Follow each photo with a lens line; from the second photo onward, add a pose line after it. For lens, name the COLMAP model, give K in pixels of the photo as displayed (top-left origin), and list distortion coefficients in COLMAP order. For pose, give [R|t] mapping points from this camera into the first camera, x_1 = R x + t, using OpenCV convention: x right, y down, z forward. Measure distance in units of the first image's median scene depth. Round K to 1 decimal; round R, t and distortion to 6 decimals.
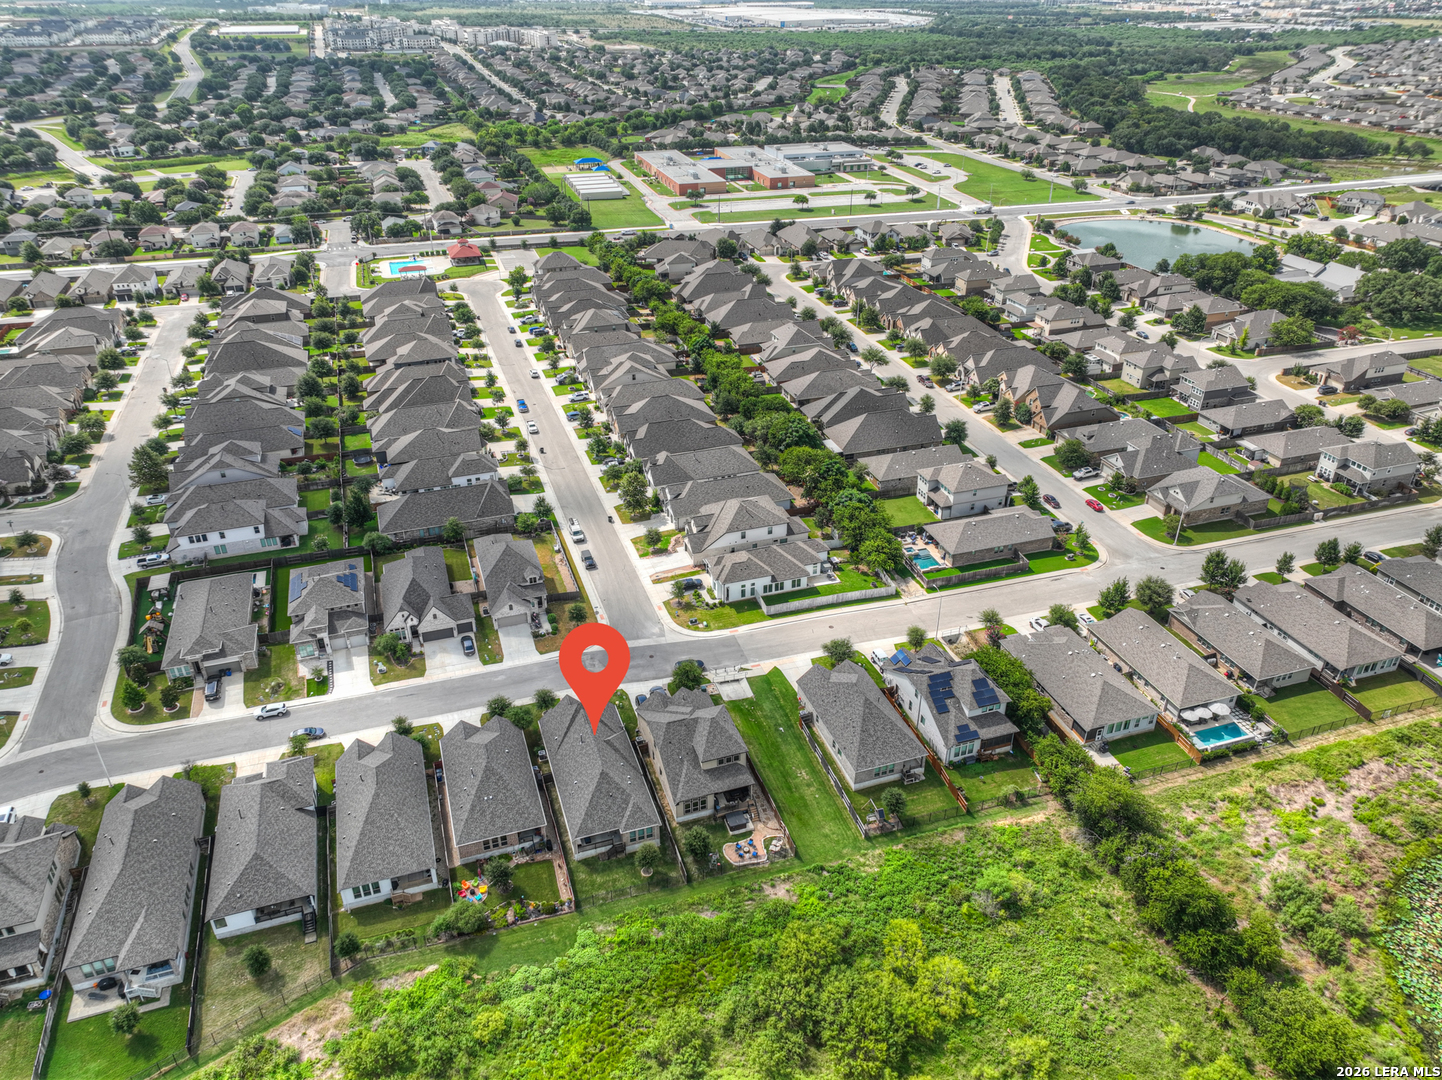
lens RADIAL K [[1013.9, 0, 719.6], [0, 1013.9, 536.5], [0, 0, 1]] dist [-0.002119, 0.016821]
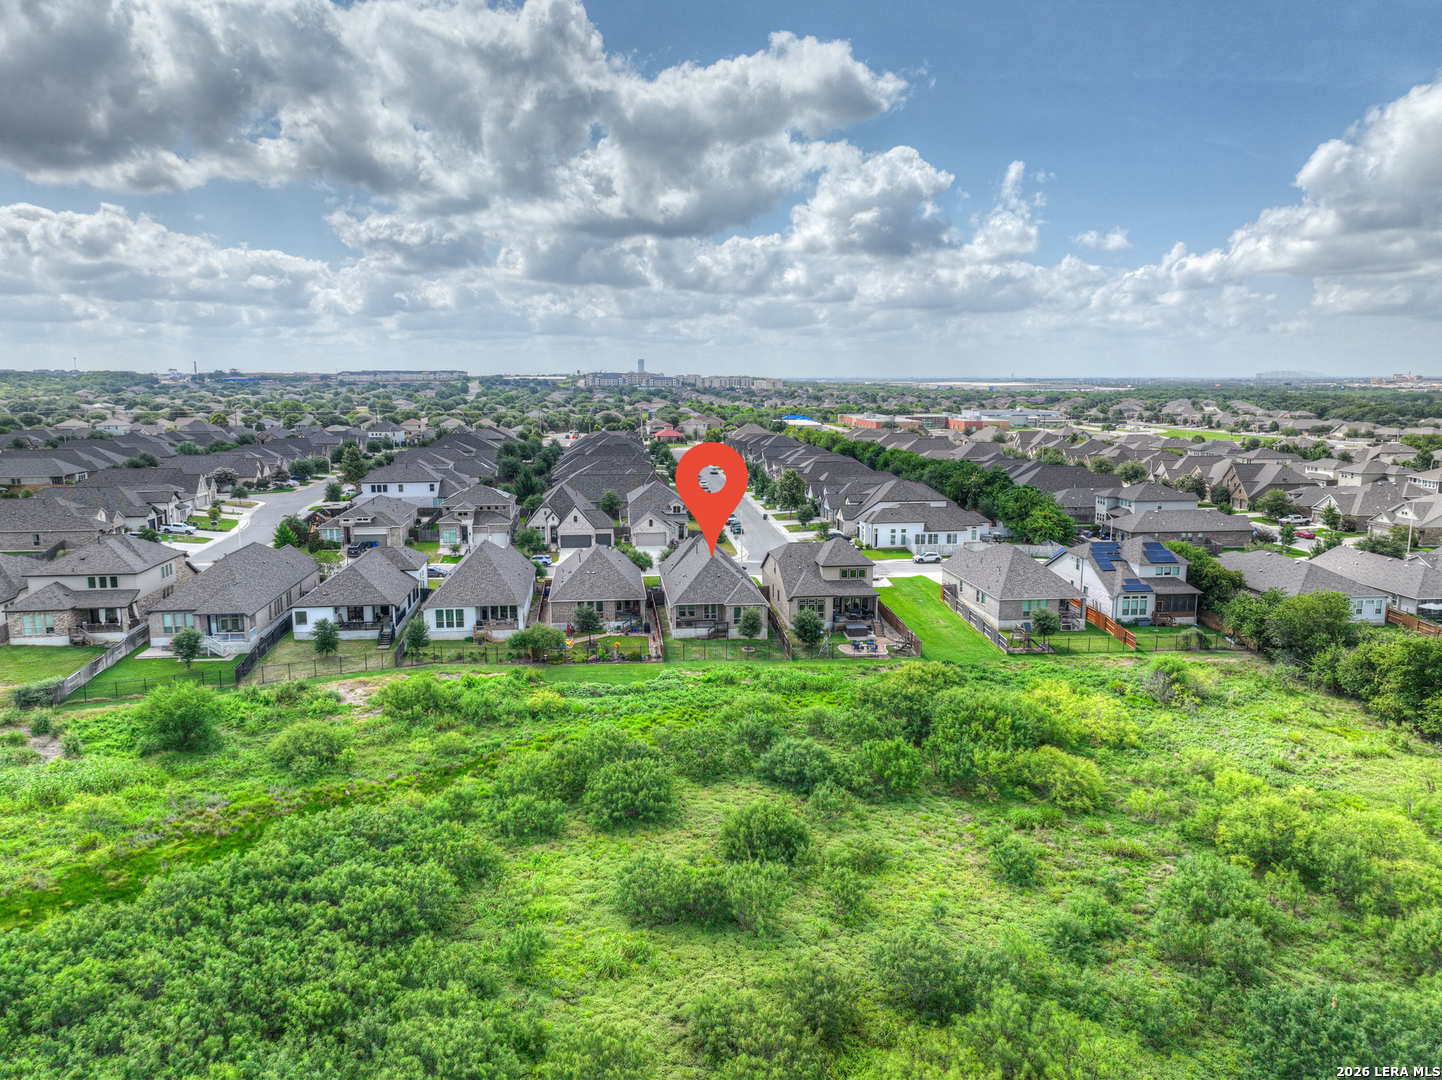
lens RADIAL K [[1013.9, 0, 718.1], [0, 1013.9, 538.7], [0, 0, 1]] dist [-0.002119, 0.016821]
pose [[0.977968, 0.038978, -0.205083, 0.061800], [-0.108373, 0.934454, -0.339193, 0.420841], [0.178420, 0.353945, 0.918090, 0.115914]]
